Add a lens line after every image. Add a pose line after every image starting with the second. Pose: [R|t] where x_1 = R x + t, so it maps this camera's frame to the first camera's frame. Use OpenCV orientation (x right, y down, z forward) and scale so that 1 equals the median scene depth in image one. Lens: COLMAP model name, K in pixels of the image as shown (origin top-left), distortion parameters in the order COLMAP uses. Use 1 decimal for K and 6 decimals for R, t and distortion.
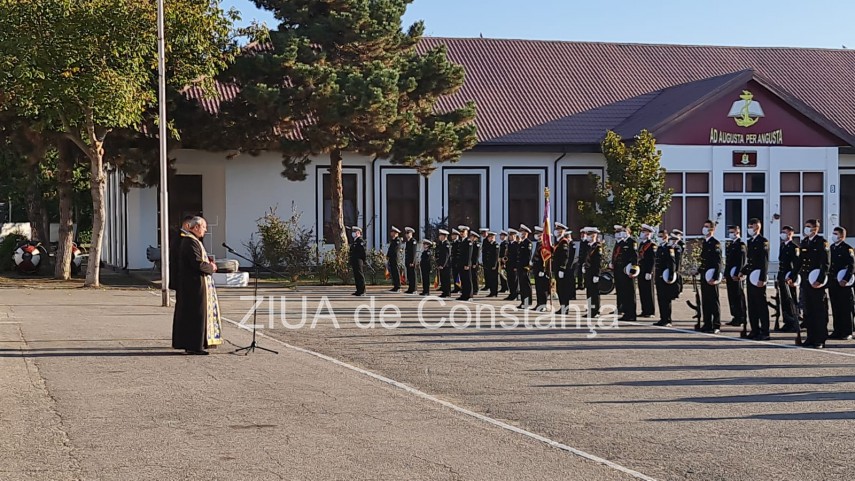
lens RADIAL K [[1437.4, 0, 428.3], [0, 1437.4, 249.4], [0, 0, 1]] dist [0.066303, 0.000000]
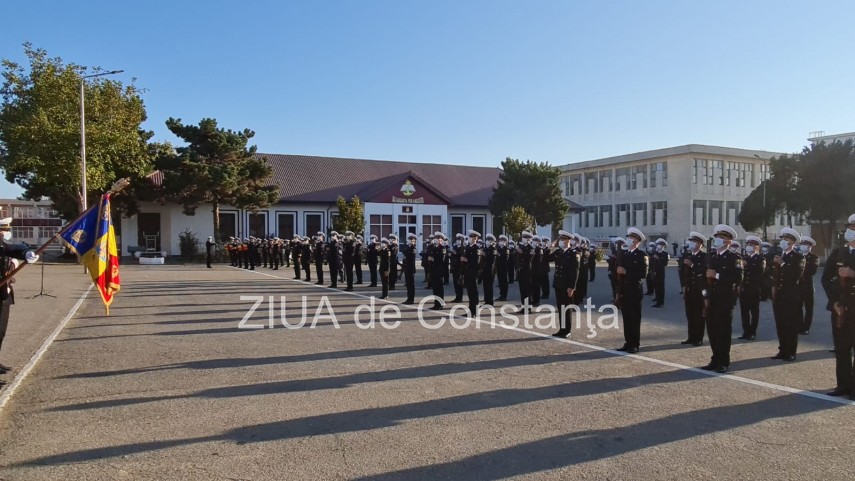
lens RADIAL K [[593.8, 0, 434.8], [0, 593.8, 251.5], [0, 0, 1]] dist [-0.009714, 0.005348]
pose [[0.984260, 0.001557, 0.176720, 0.109241], [-0.002461, 0.999985, 0.004892, 0.001464], [-0.176710, -0.005249, 0.984249, 0.043077]]
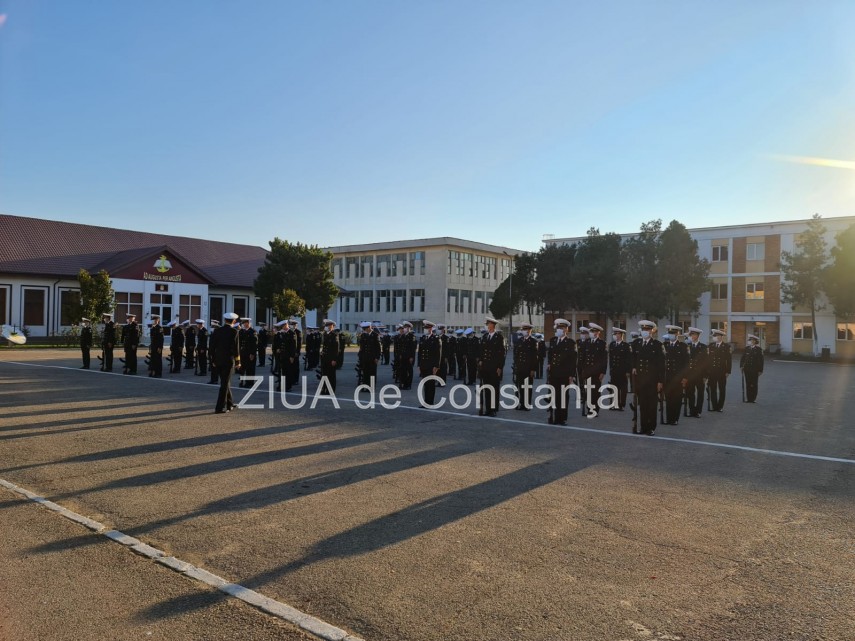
lens RADIAL K [[629.6, 0, 437.1], [0, 629.6, 318.9], [0, 0, 1]] dist [0.049418, -0.022104]
pose [[0.826354, 0.024205, 0.562630, 0.038425], [-0.011970, 0.999605, -0.025424, 0.001309], [-0.563023, 0.014275, 0.826318, 0.016946]]
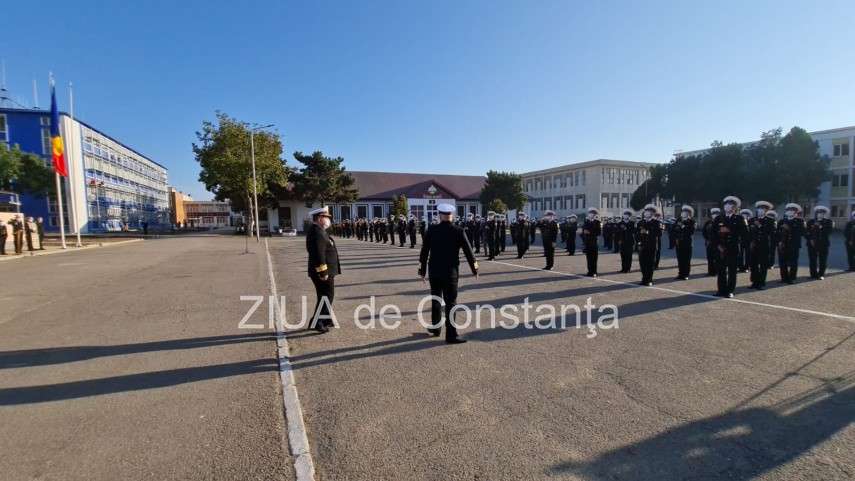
lens RADIAL K [[350.8, 0, 427.8], [0, 350.8, 242.5], [0, 0, 1]] dist [-0.002538, -0.003476]
pose [[0.990264, -0.022171, 0.137426, 0.083670], [0.015693, 0.998722, 0.048040, 0.003540], [-0.138315, -0.045416, 0.989346, 0.032834]]
